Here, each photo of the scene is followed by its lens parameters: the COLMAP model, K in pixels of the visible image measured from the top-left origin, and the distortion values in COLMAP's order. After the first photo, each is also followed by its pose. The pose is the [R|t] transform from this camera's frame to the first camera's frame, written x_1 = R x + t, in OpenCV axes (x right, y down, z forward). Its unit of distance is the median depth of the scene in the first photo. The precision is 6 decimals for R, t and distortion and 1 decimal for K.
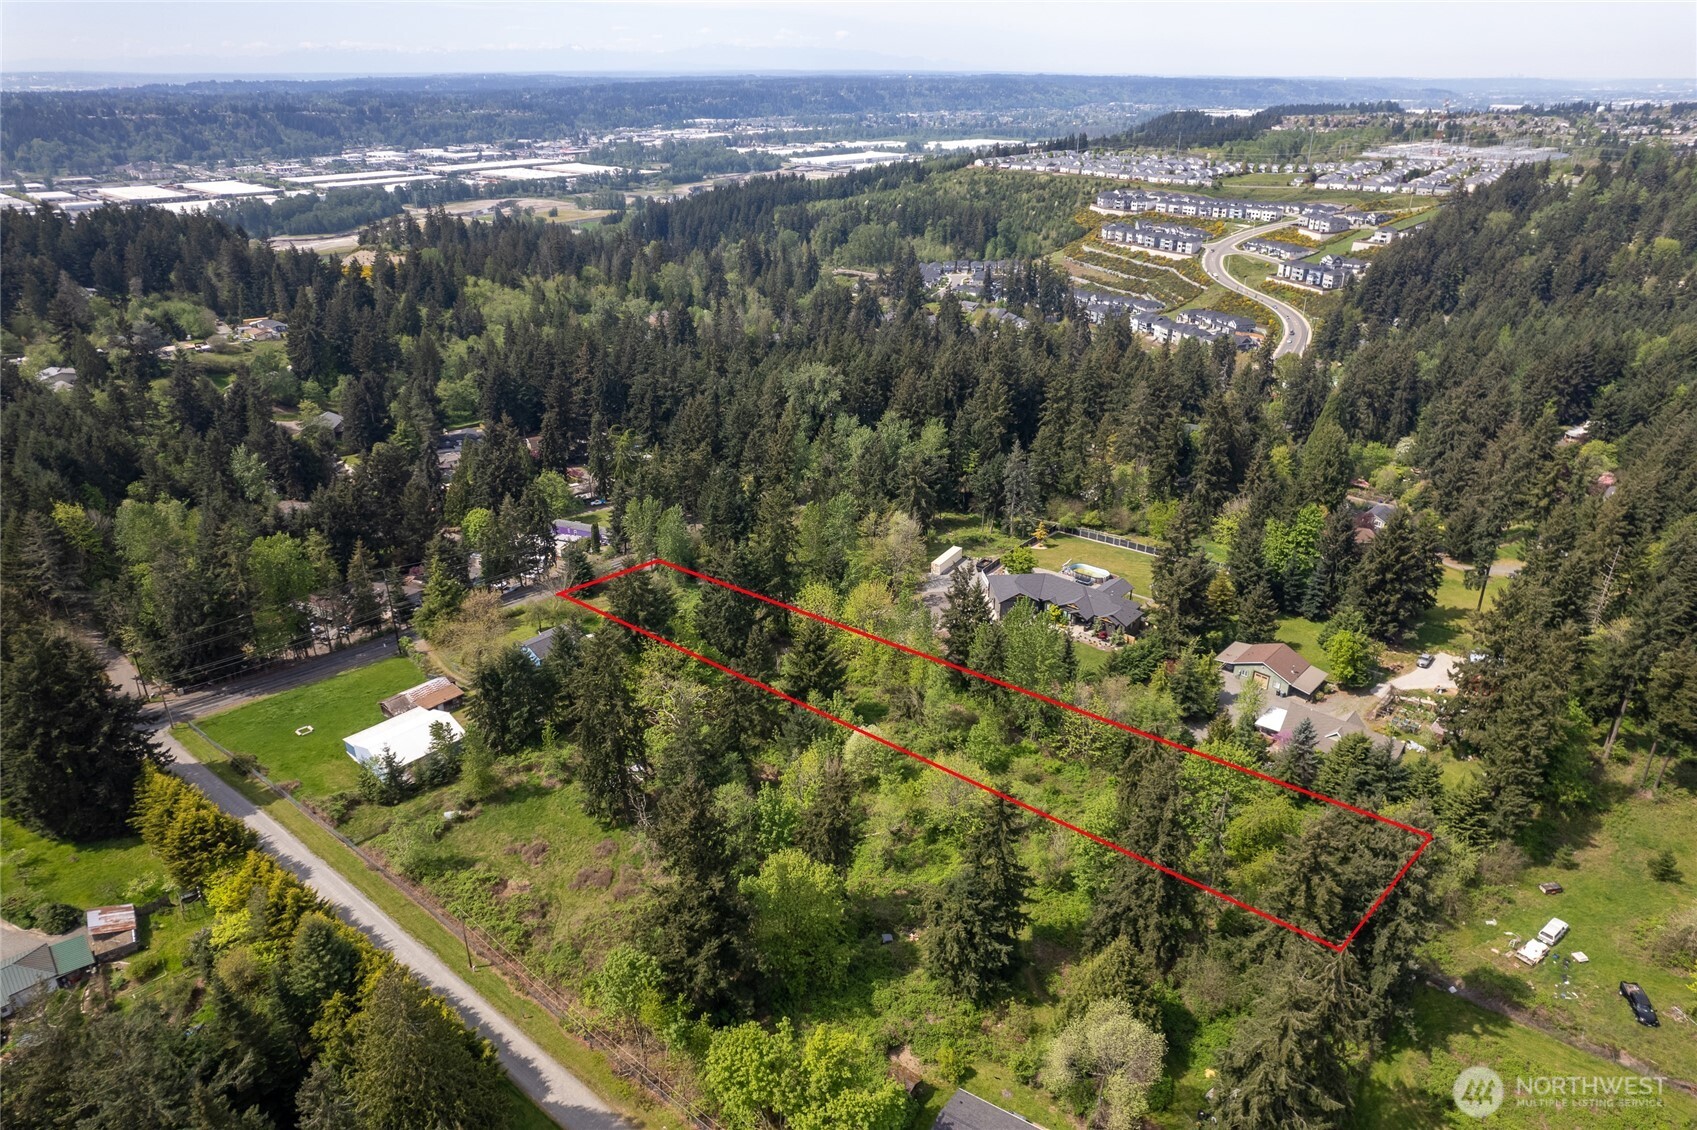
lens RADIAL K [[1082.6, 0, 856.8], [0, 1082.6, 570.2], [0, 0, 1]] dist [-0.078721, 0.072230]
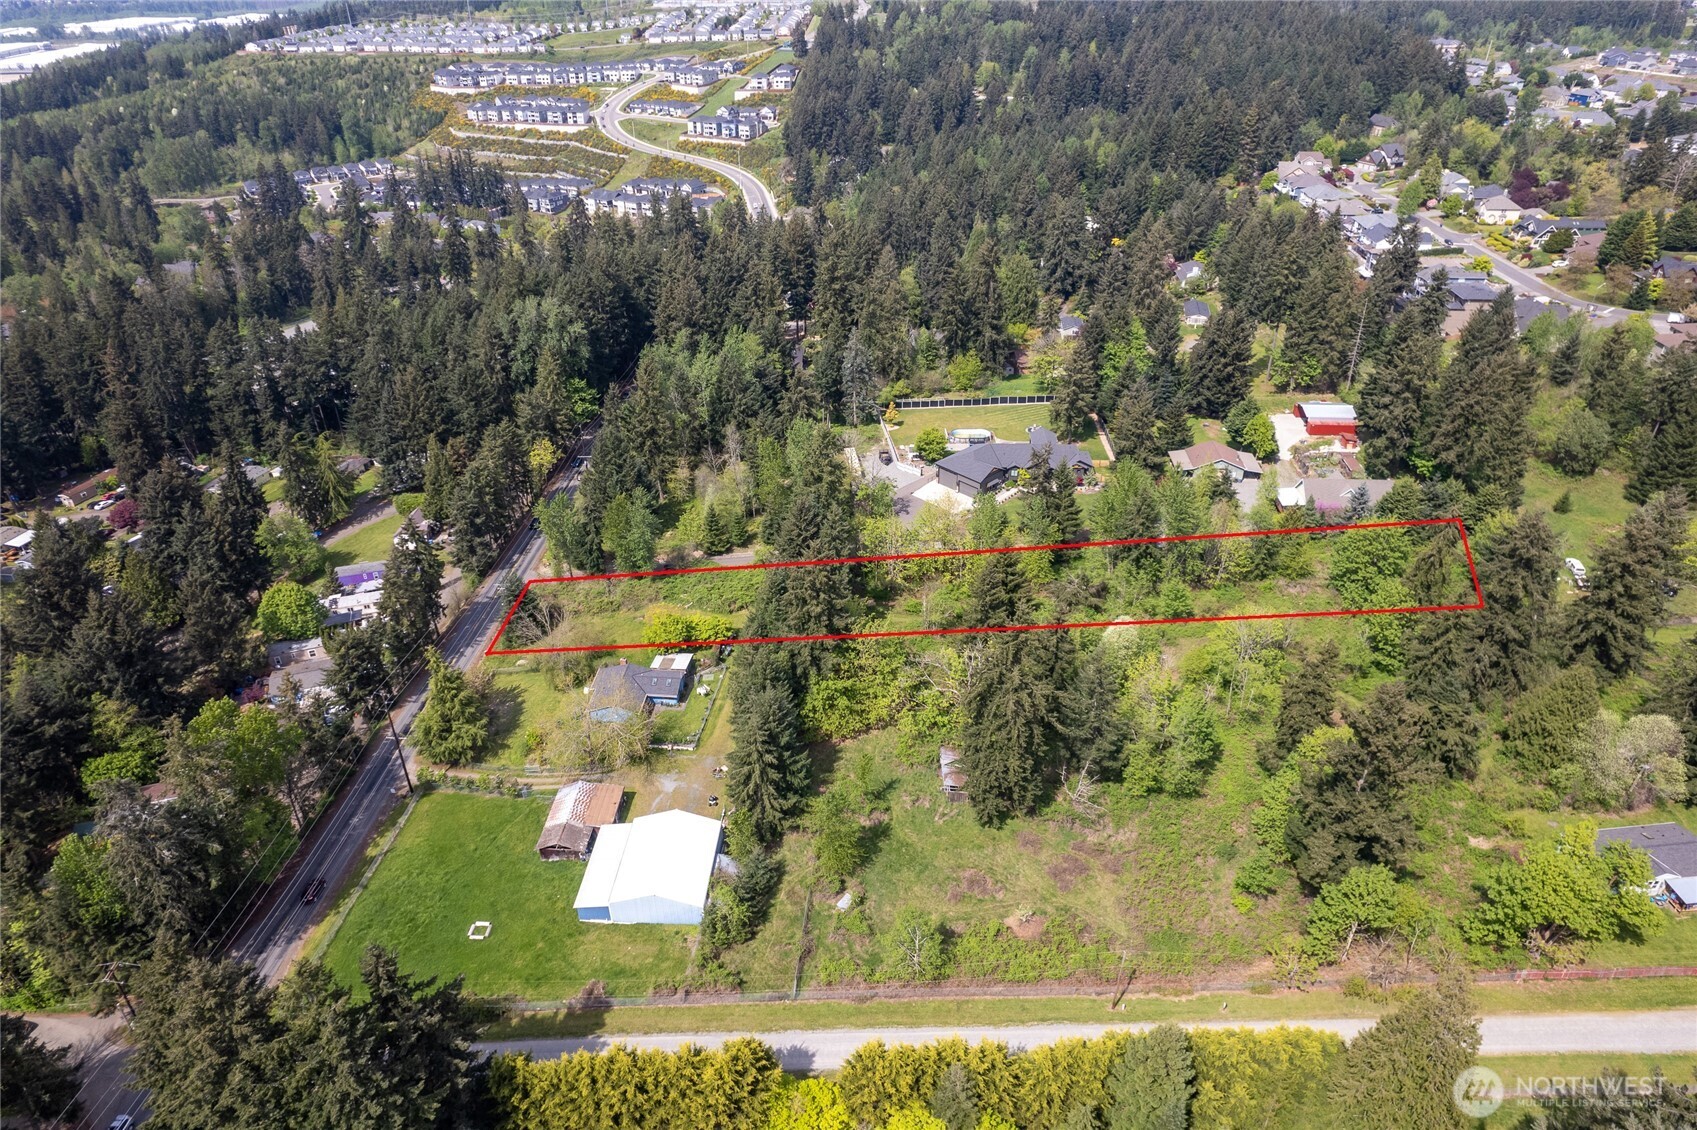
lens RADIAL K [[1082.6, 0, 856.8], [0, 1082.6, 570.2], [0, 0, 1]] dist [-0.078721, 0.072230]
pose [[0.774277, -0.338963, 0.534415, -0.141789], [0.278725, 0.940800, 0.192895, -0.032017], [-0.568162, -0.000399, 0.822917, 0.063089]]
